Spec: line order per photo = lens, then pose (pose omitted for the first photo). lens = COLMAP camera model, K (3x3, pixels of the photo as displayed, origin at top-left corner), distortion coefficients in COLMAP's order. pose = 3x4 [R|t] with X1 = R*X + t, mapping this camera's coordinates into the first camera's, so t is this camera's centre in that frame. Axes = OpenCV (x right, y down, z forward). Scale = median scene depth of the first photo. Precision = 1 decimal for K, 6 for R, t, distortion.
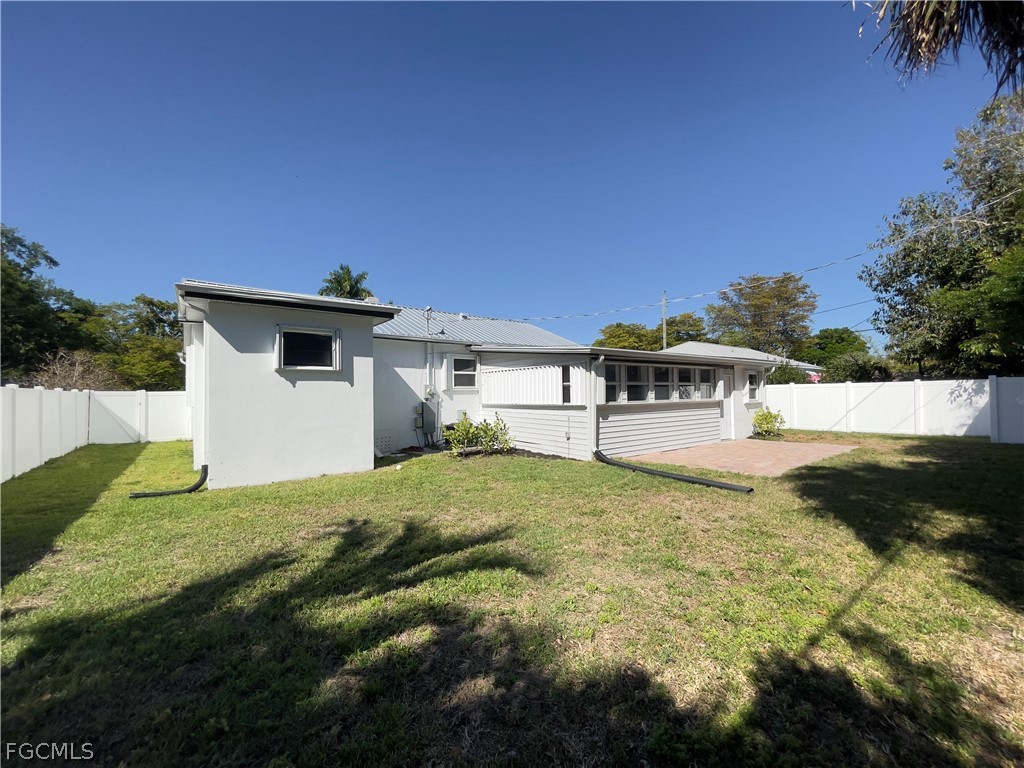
lens RADIAL K [[424.9, 0, 512.0], [0, 424.9, 384.0], [0, 0, 1]] dist [-0.026997, 0.015031]
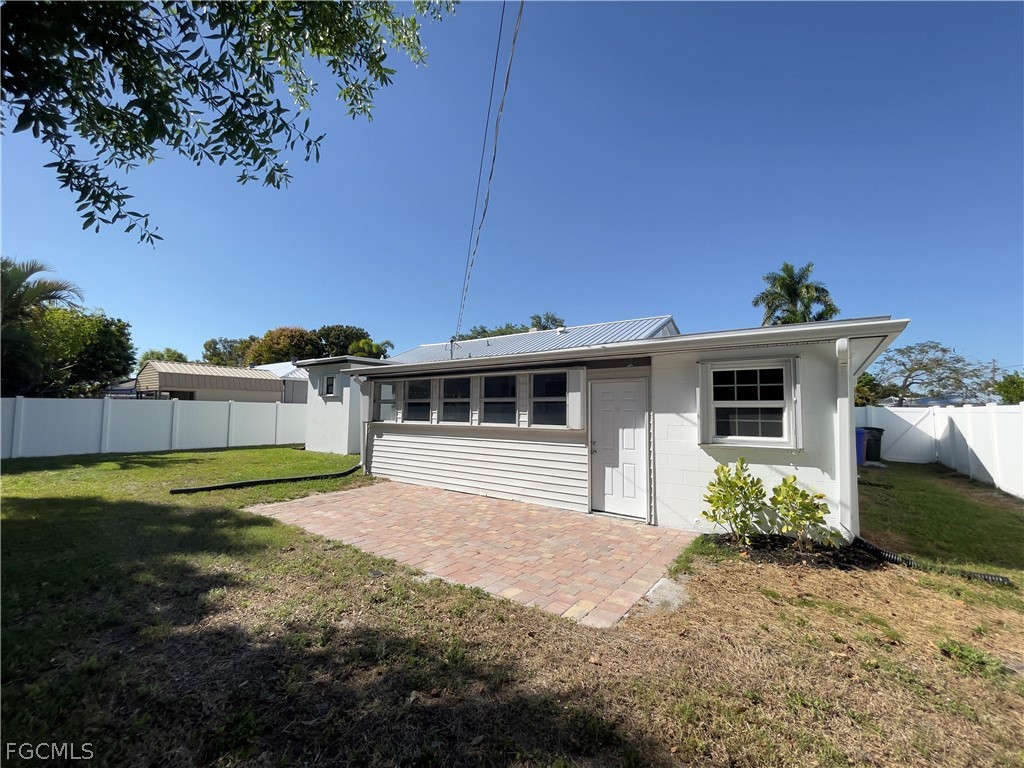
lens RADIAL K [[424.9, 0, 512.0], [0, 424.9, 384.0], [0, 0, 1]] dist [-0.026997, 0.015031]
pose [[0.322185, -0.049555, -0.945379, 1.210228], [0.007774, 0.998734, -0.049702, 0.010285], [0.946645, 0.008664, 0.322163, 0.938096]]
